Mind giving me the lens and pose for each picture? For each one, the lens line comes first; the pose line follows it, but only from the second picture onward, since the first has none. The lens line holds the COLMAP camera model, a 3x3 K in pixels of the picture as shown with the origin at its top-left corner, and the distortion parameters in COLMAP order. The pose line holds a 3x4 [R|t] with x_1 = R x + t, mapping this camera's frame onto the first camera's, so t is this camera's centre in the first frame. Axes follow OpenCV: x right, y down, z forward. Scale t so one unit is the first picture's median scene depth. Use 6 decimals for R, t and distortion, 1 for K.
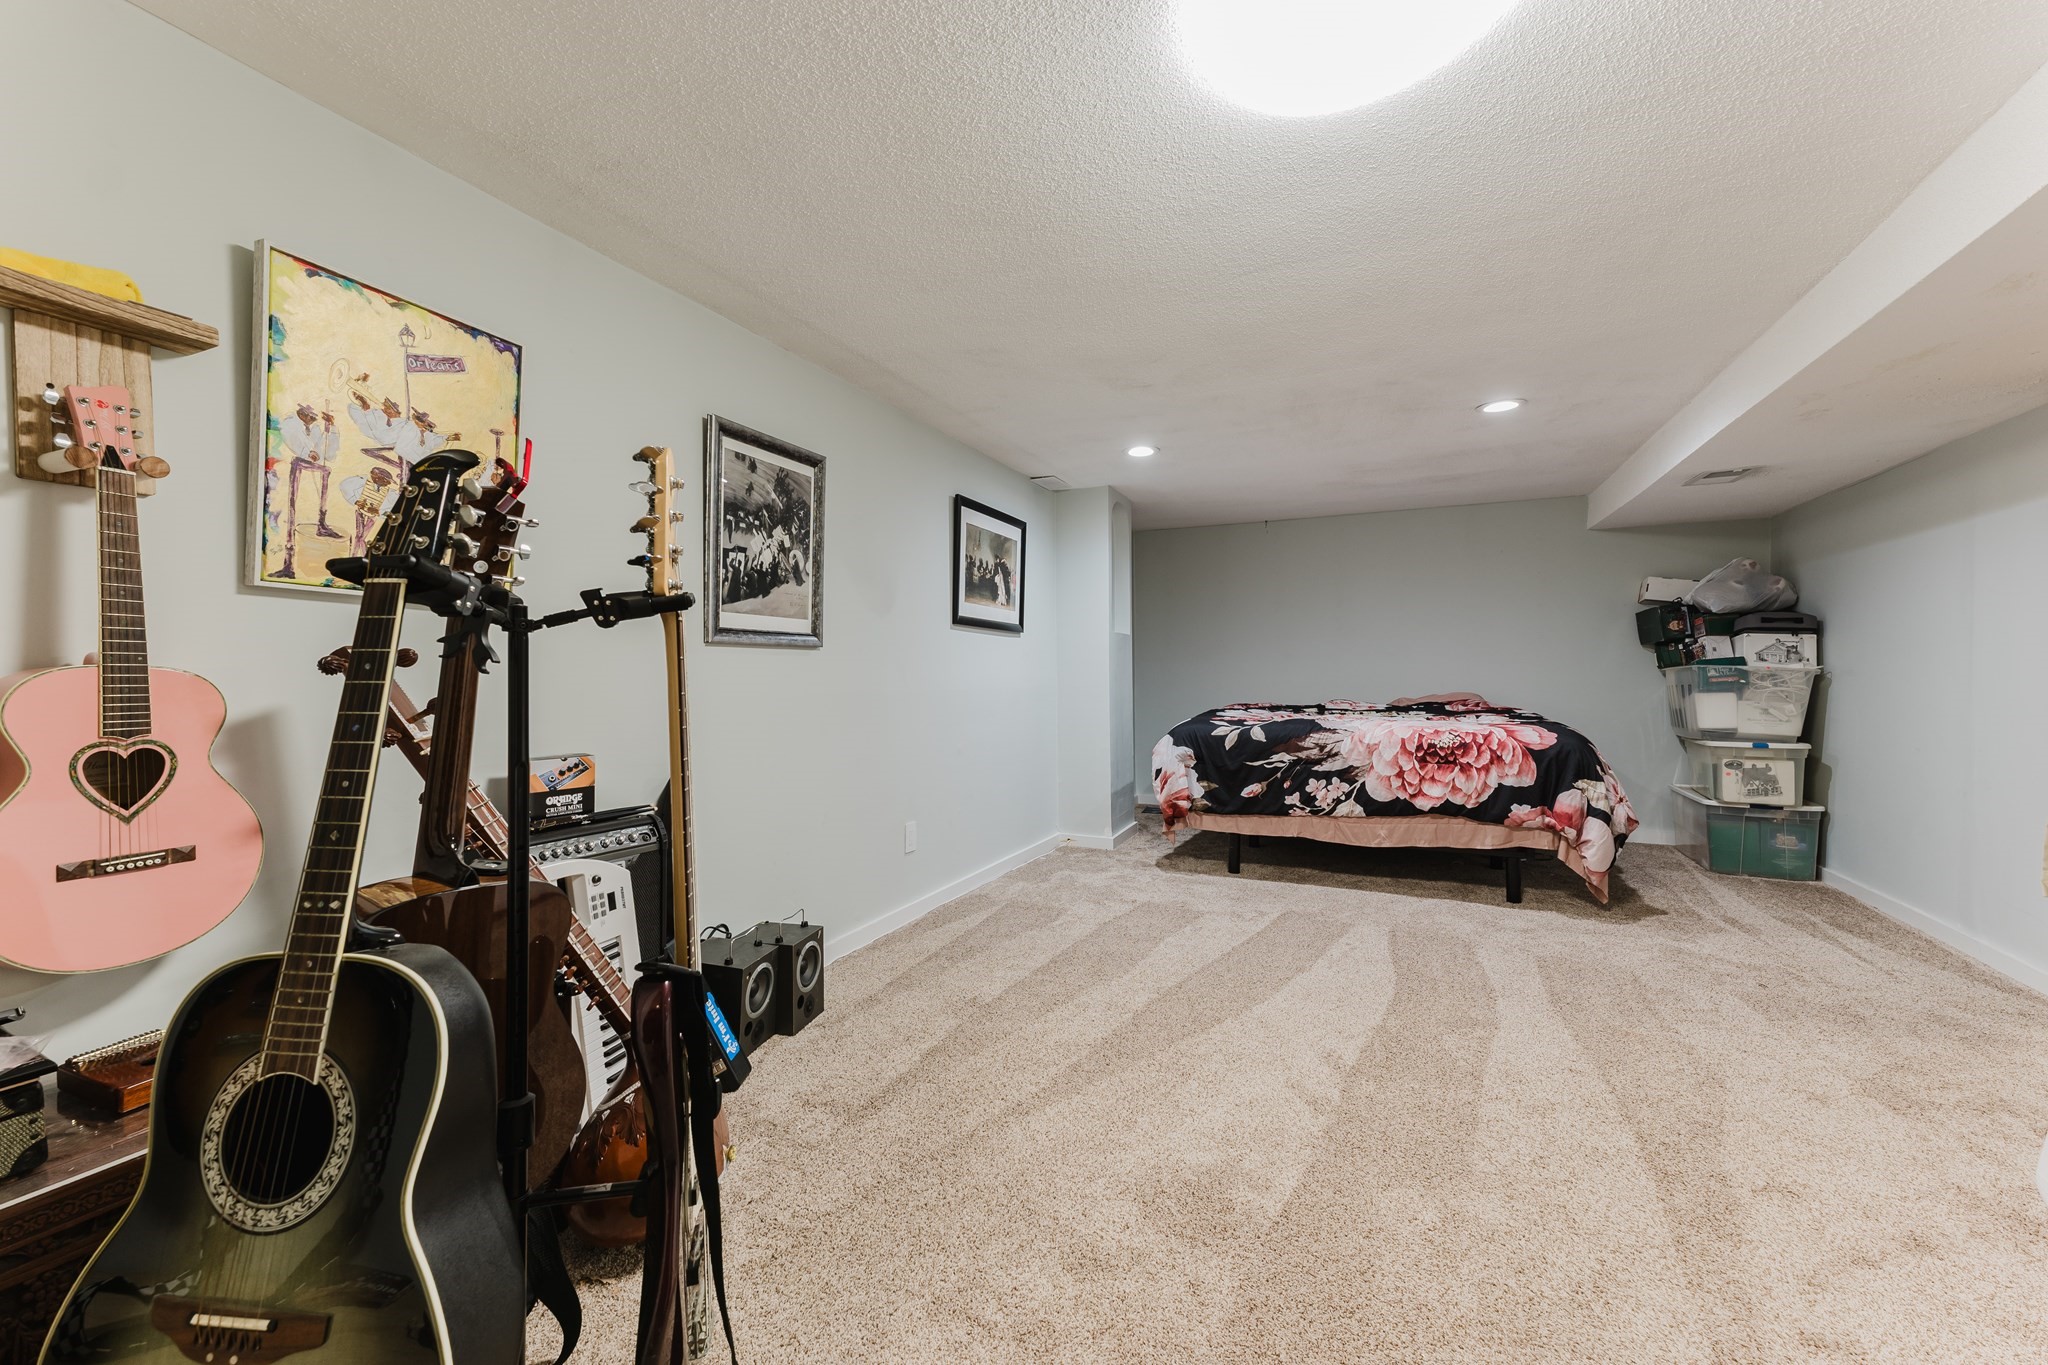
lens RADIAL K [[822.1, 0, 1019.1], [0, 822.1, 666.5], [0, 0, 1]] dist [0.032686, -0.000023]
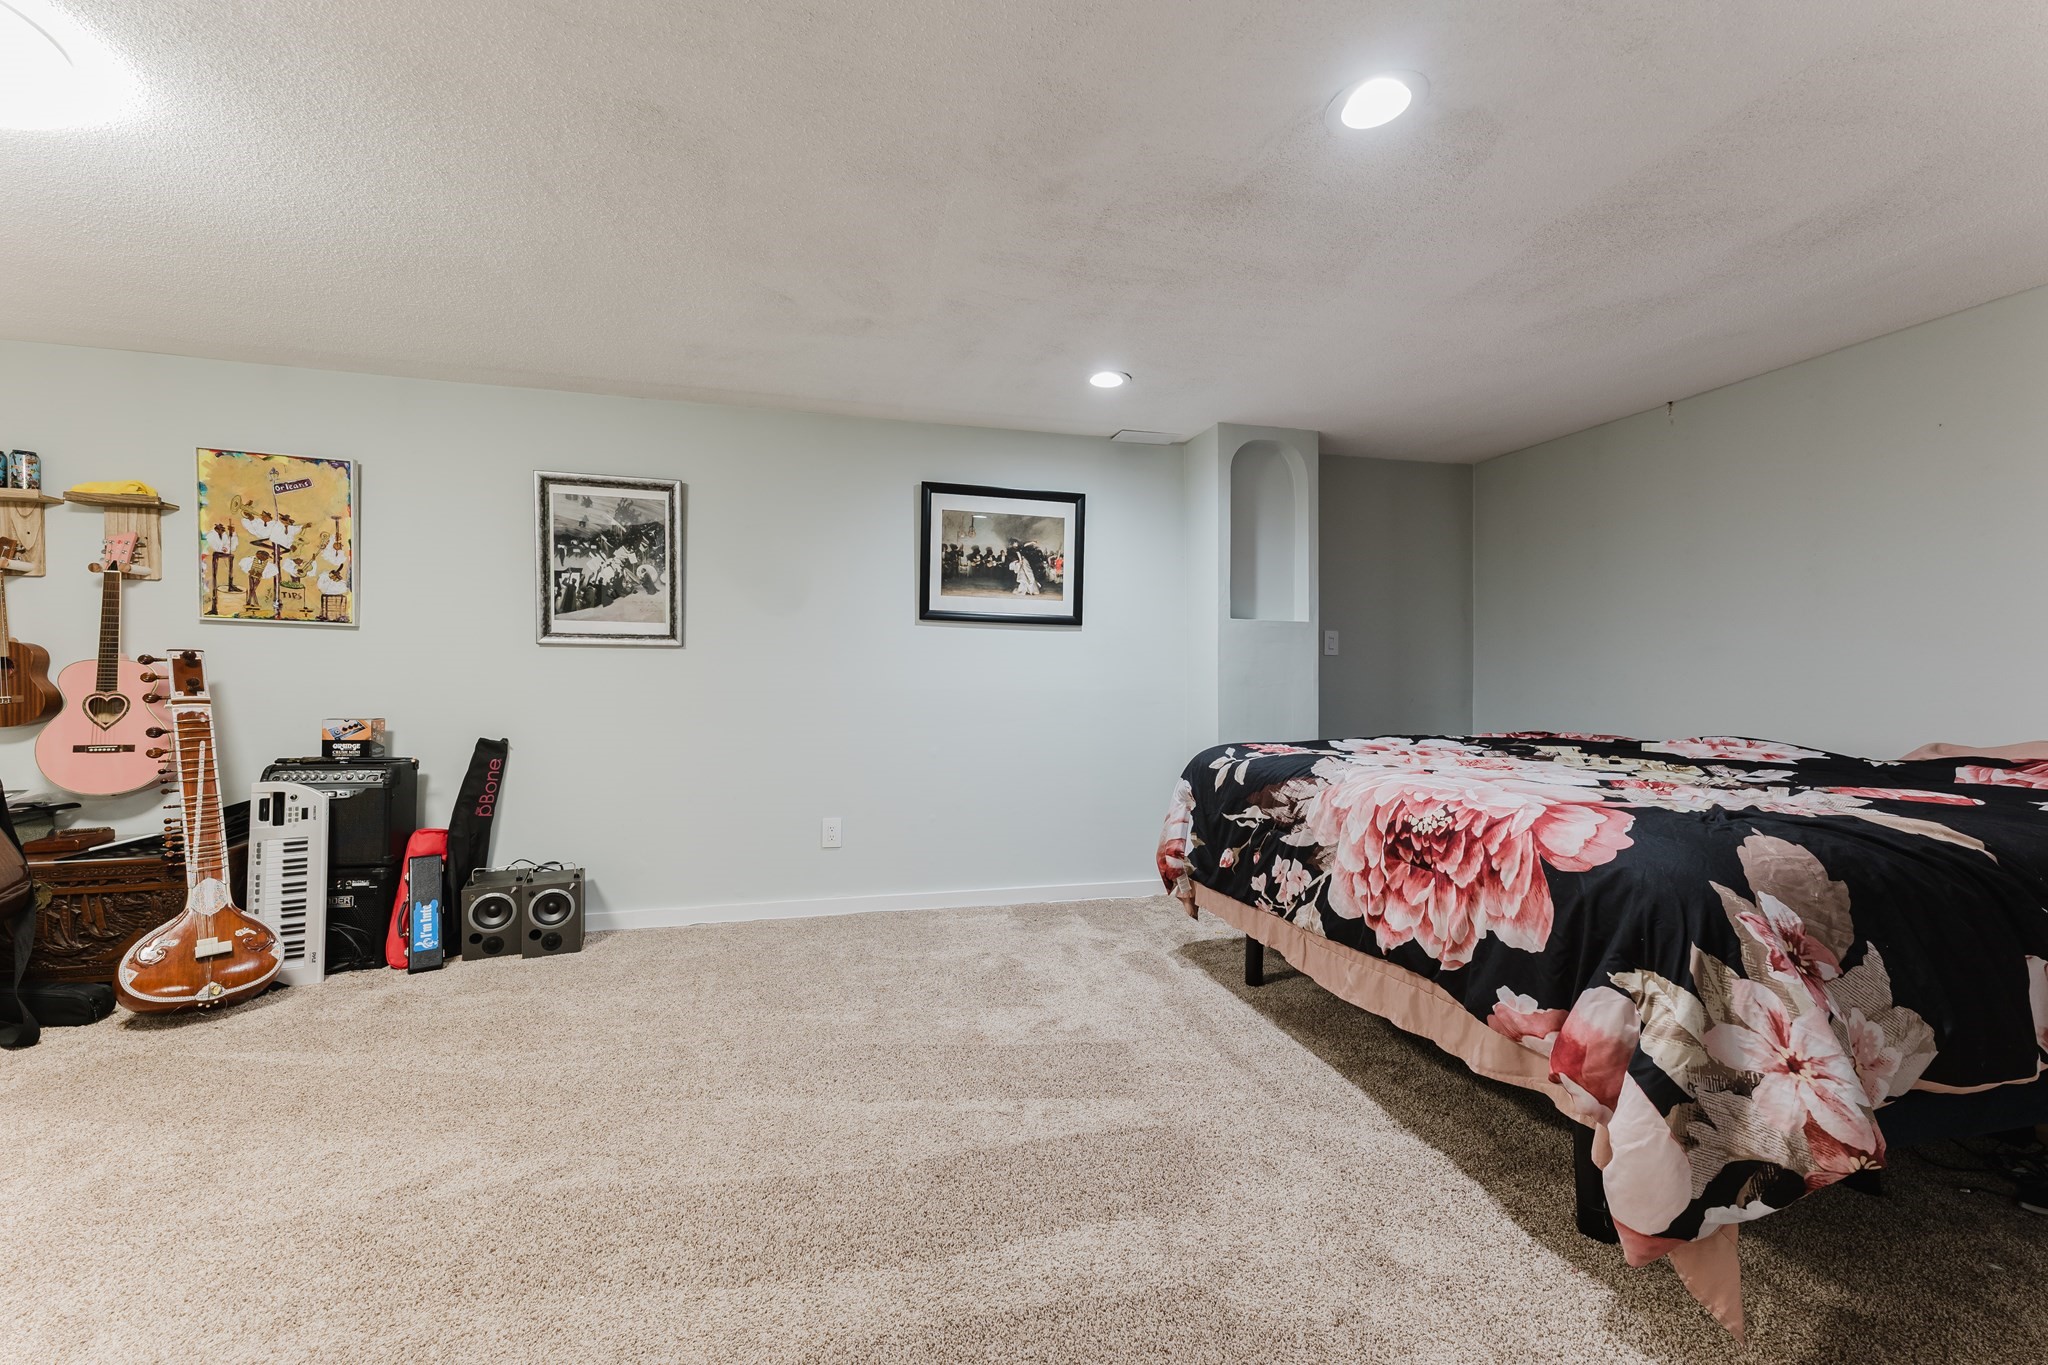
lens RADIAL K [[822.1, 0, 1019.1], [0, 822.1, 666.5], [0, 0, 1]] dist [0.032686, -0.000023]
pose [[0.623464, 0.005826, -0.781831, 0.773347], [-0.006213, 0.999978, 0.002498, -0.000974], [0.781828, 0.003300, 0.623486, 0.527530]]
